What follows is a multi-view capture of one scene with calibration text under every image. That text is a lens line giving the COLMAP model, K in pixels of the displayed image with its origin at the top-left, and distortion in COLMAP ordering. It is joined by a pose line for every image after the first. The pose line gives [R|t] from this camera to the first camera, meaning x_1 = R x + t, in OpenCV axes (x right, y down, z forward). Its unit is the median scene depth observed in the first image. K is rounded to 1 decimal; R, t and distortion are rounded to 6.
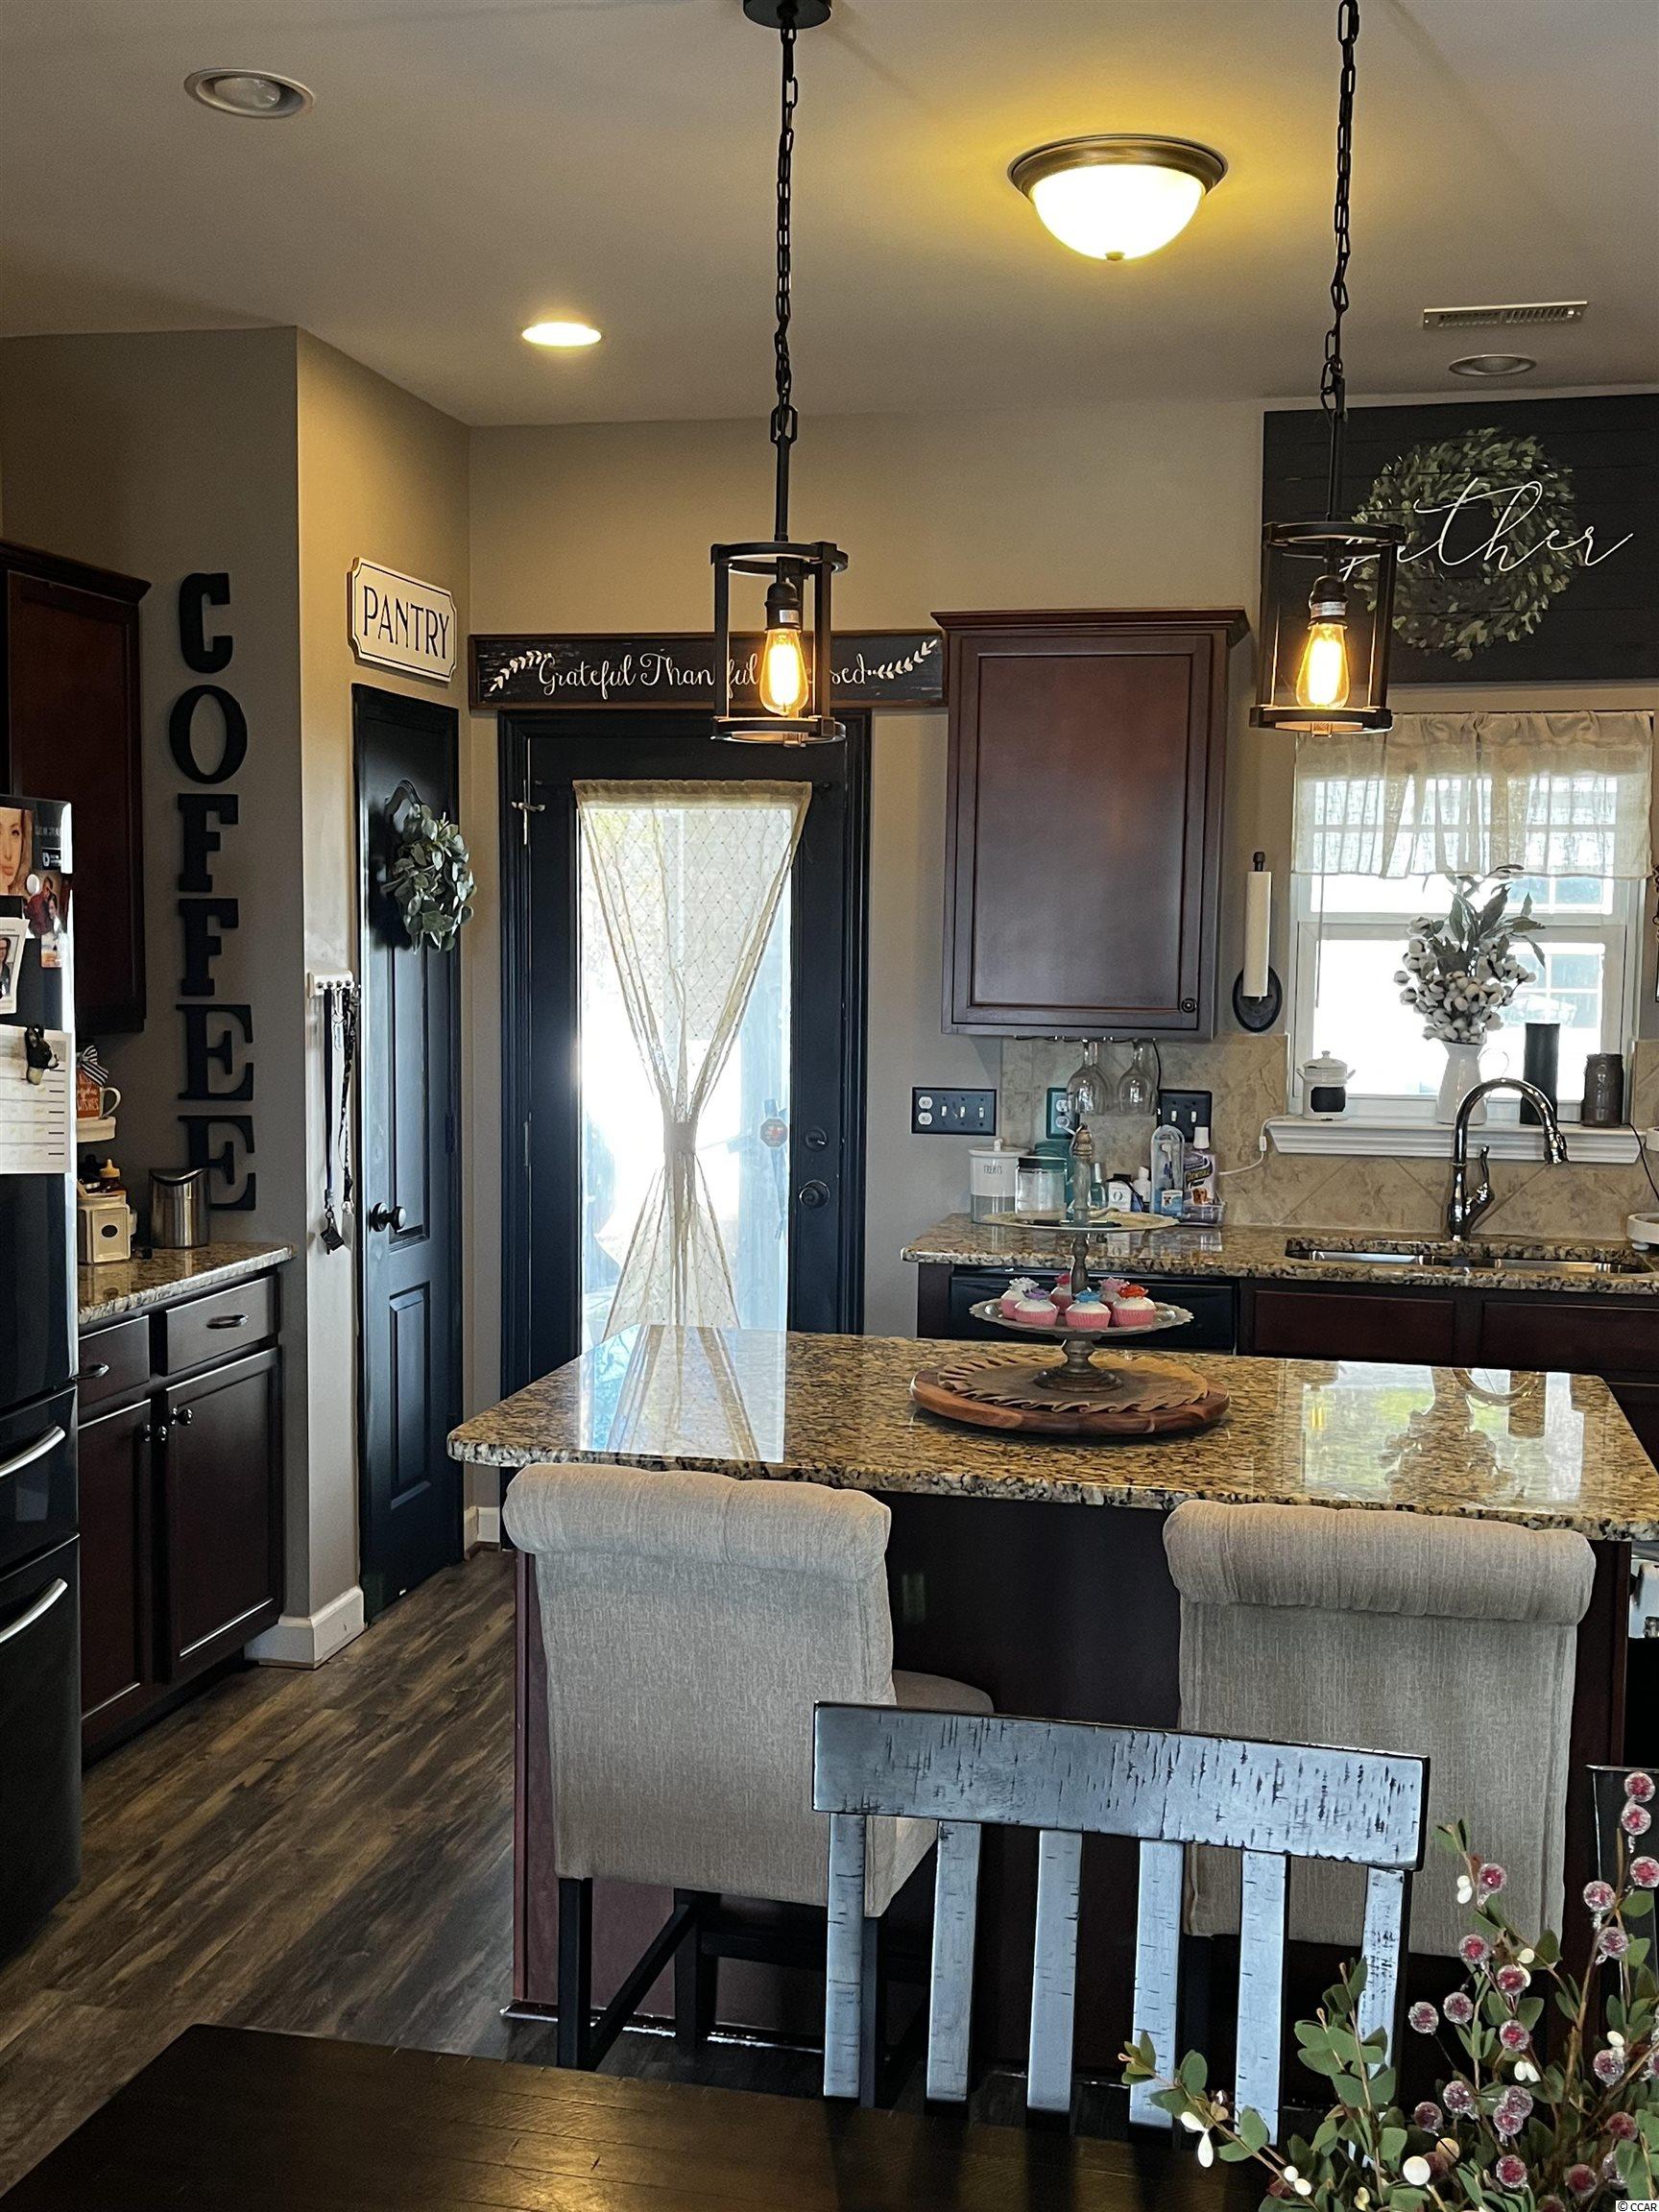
lens RADIAL K [[2346.6, 0, 839.7], [0, 2346.6, 1103.6], [0, 0, 1]] dist [0.078742, -0.004563]
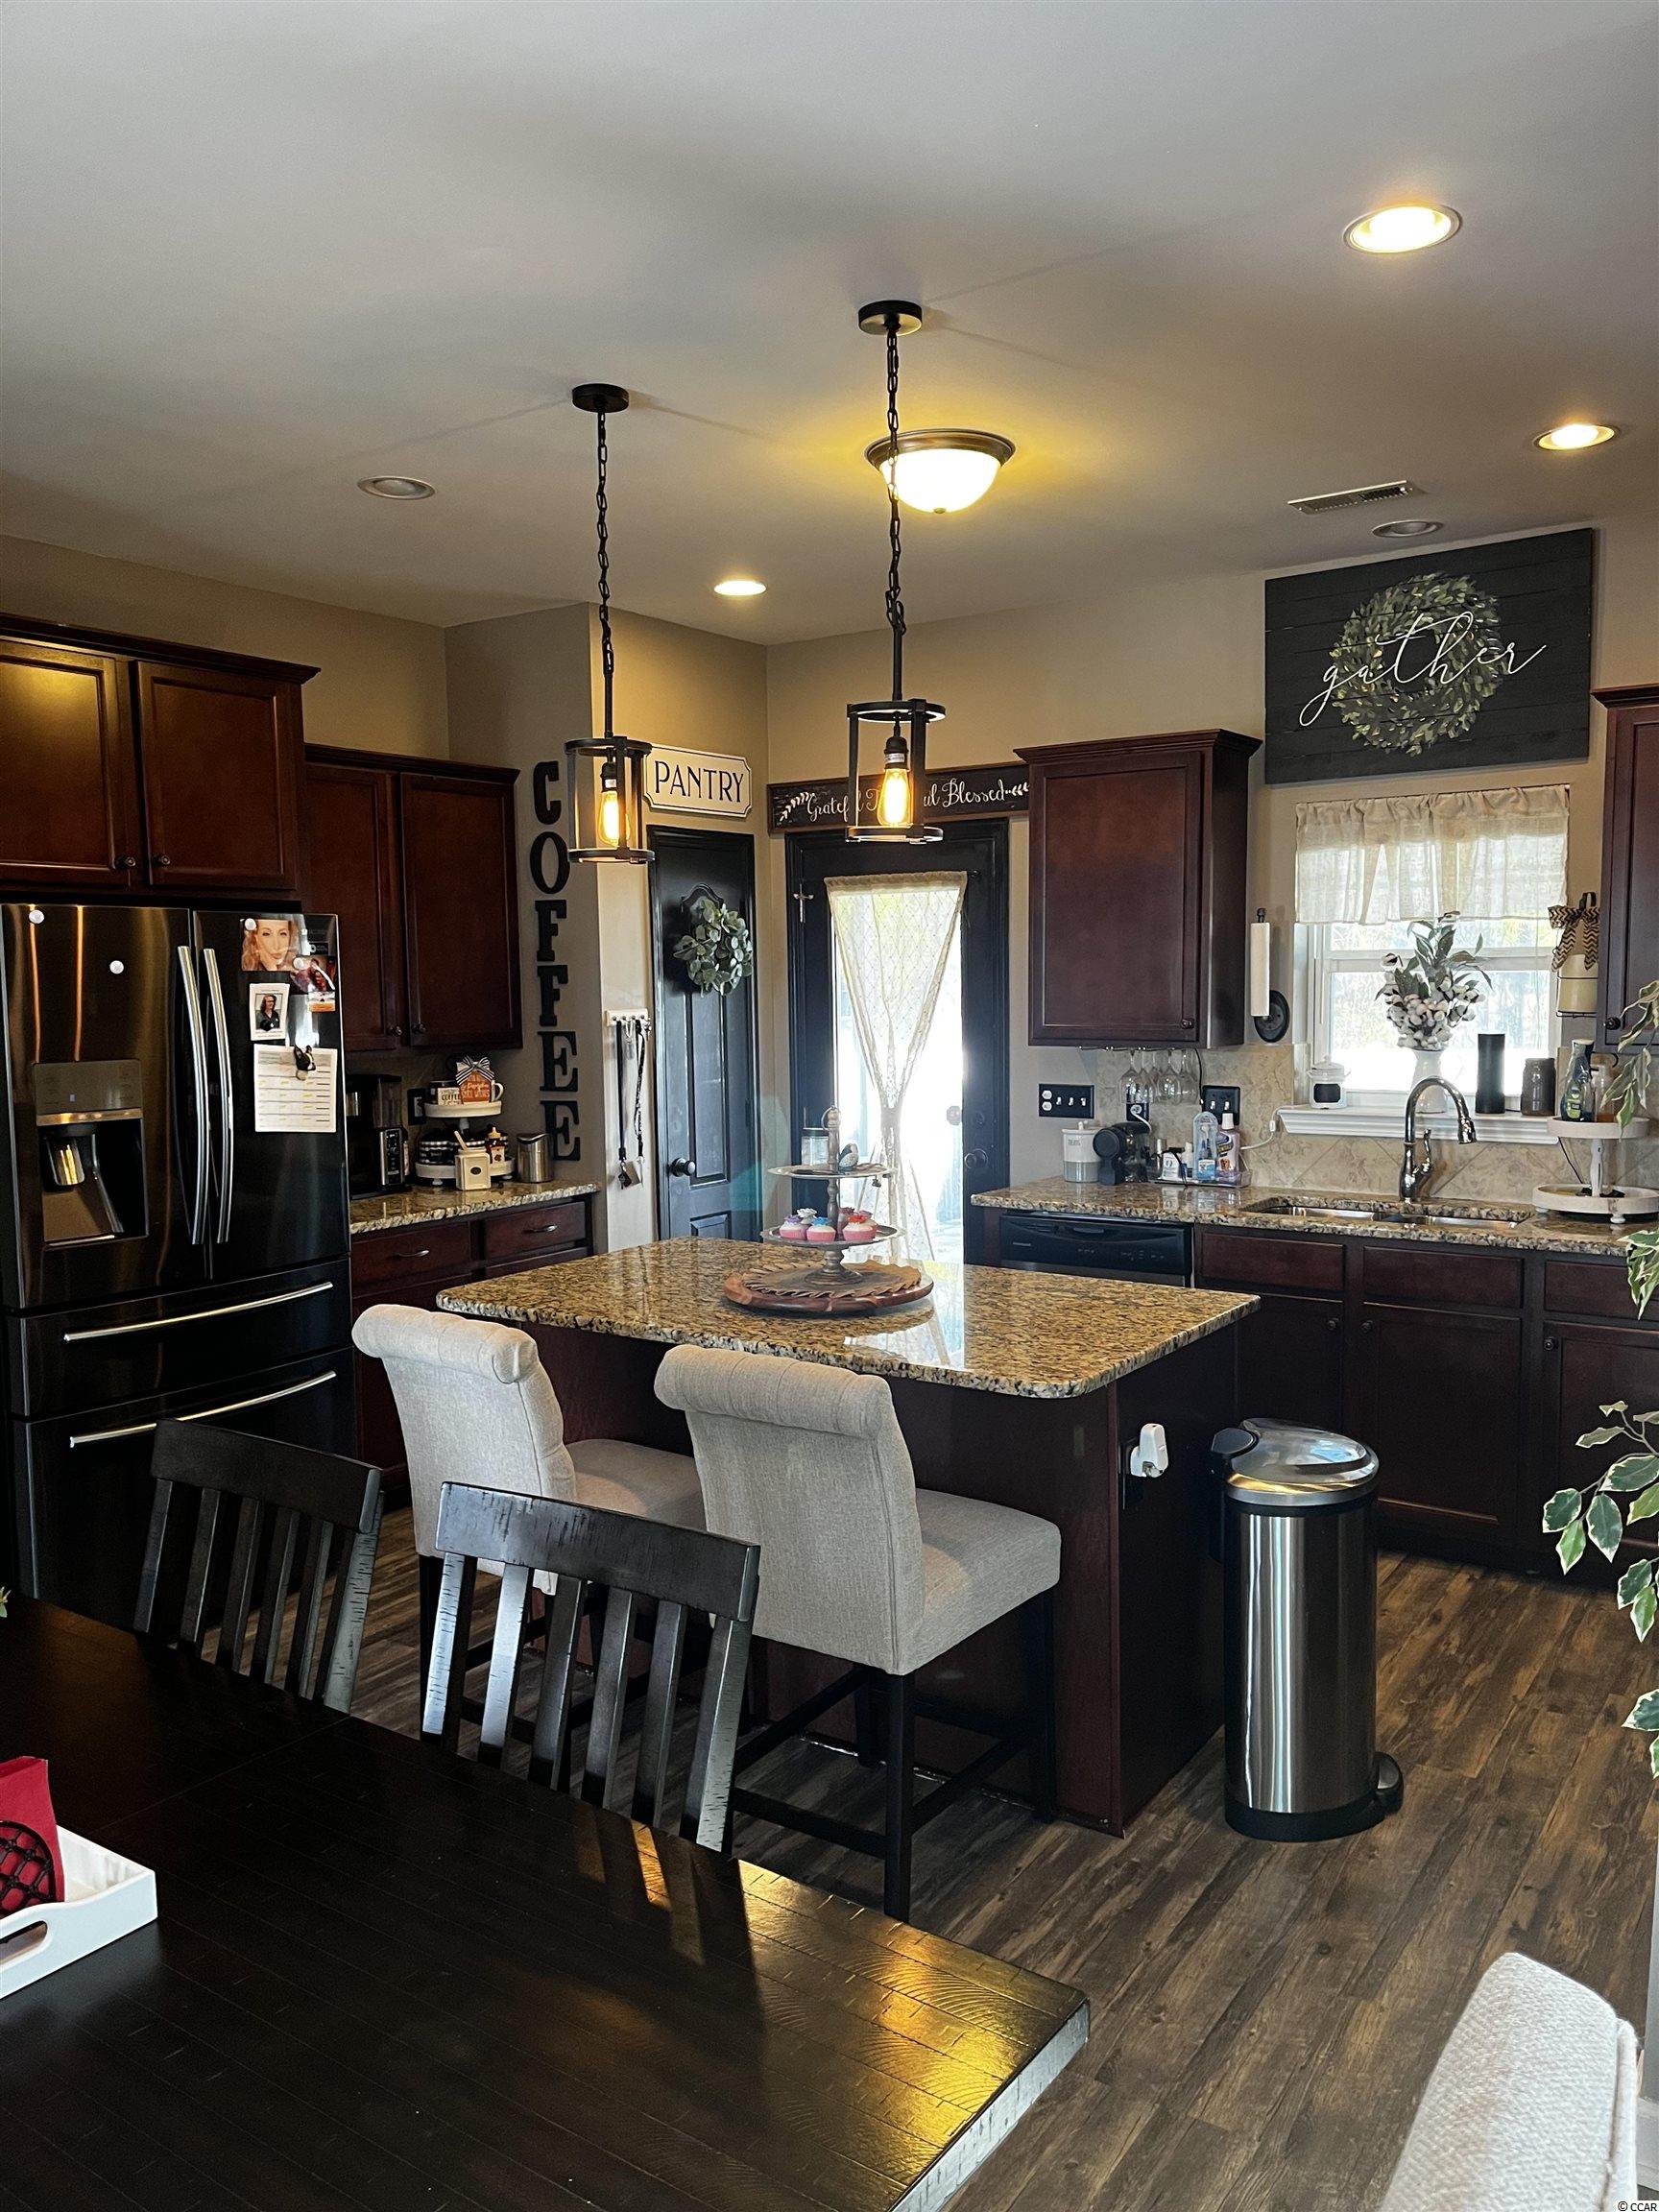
lens RADIAL K [[1732.7, 0, 832.3], [0, 1732.7, 1094.8], [0, 0, 1]] dist [0.097080, 0.002513]
pose [[0.922685, 0.003124, -0.385543, 0.342001], [-0.004166, 0.999990, -0.001868, 0.002182], [0.385533, 0.003330, 0.922688, -0.012473]]
